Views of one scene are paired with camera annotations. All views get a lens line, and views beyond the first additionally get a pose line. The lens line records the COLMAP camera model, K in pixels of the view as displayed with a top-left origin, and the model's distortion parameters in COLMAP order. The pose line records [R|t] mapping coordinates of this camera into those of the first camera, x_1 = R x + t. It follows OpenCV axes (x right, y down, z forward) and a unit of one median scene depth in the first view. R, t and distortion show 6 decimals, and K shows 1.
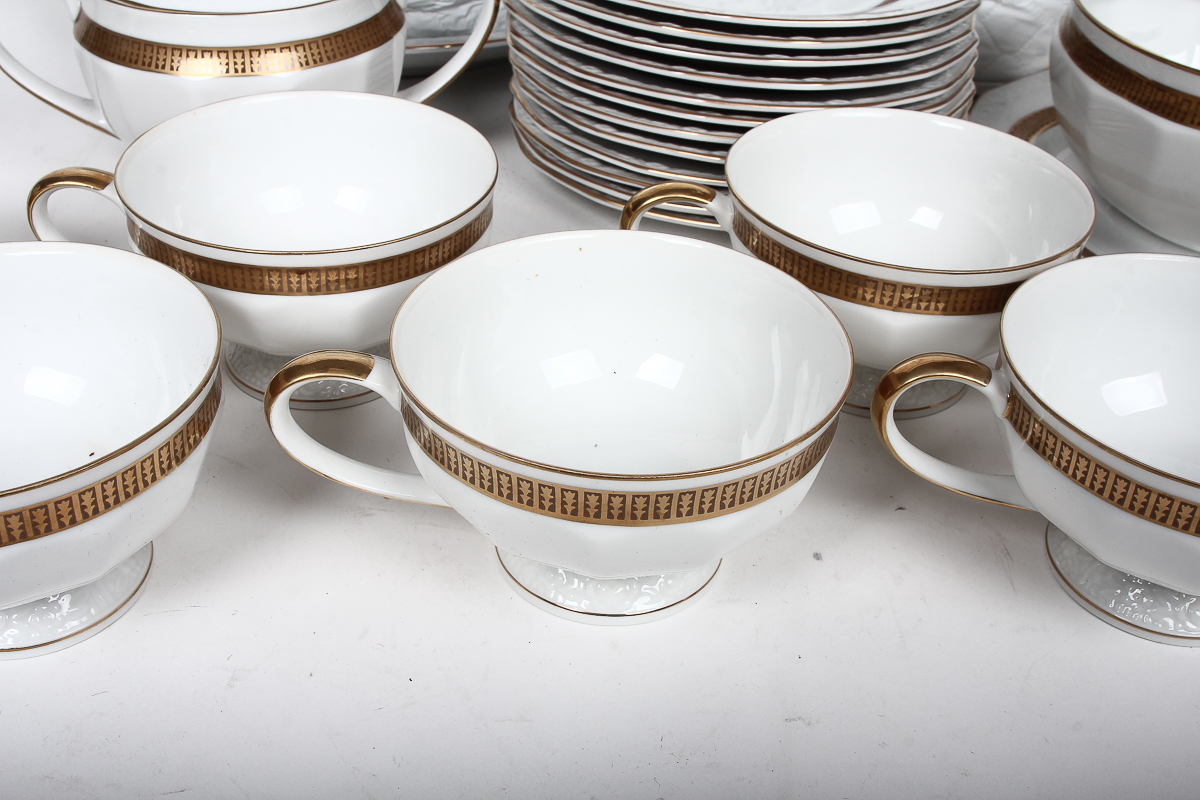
lens RADIAL K [[1358.4, 0, 600.0], [0, 1358.4, 400.0], [0, 0, 1]] dist [-0.143432, 0.196391]
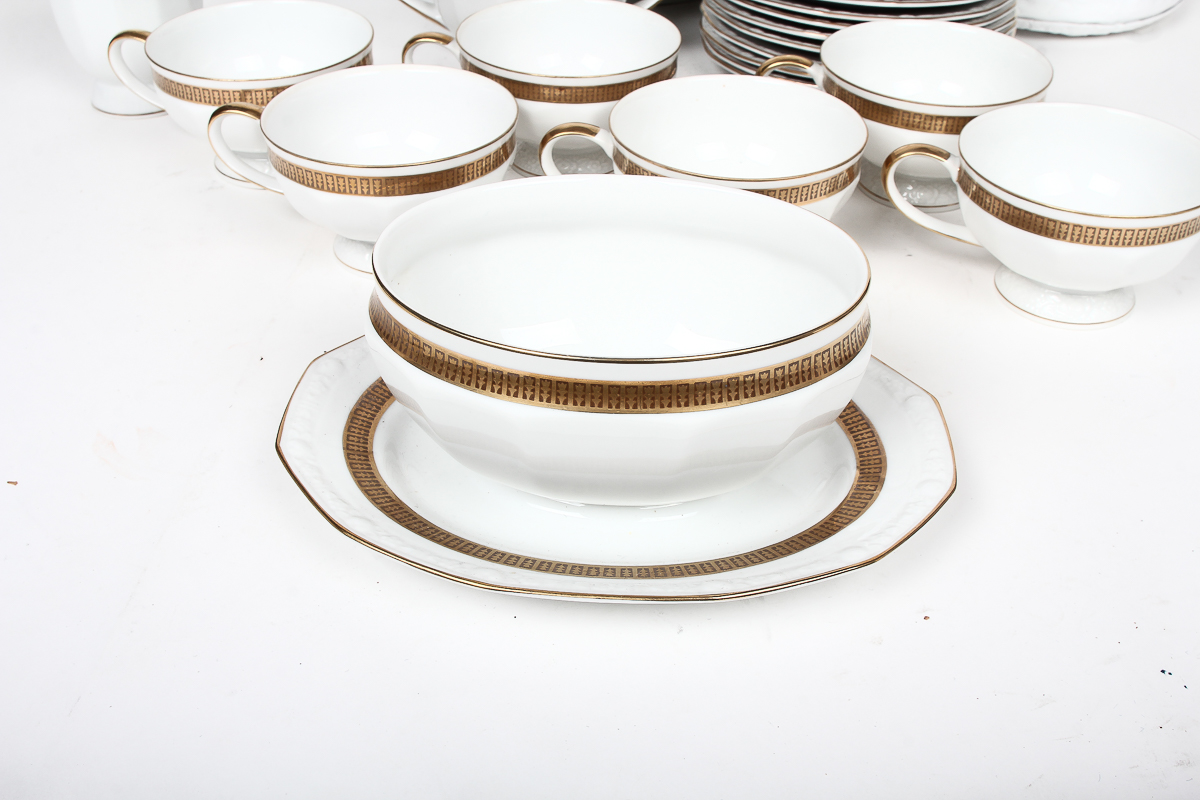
lens RADIAL K [[1358.4, 0, 600.0], [0, 1358.4, 400.0], [0, 0, 1]] dist [-0.143432, 0.196391]
pose [[0.985049, 0.069923, -0.157447, 0.117962], [-0.068676, 0.997550, 0.013355, 0.252391], [0.157995, -0.002342, 0.987437, -0.648559]]
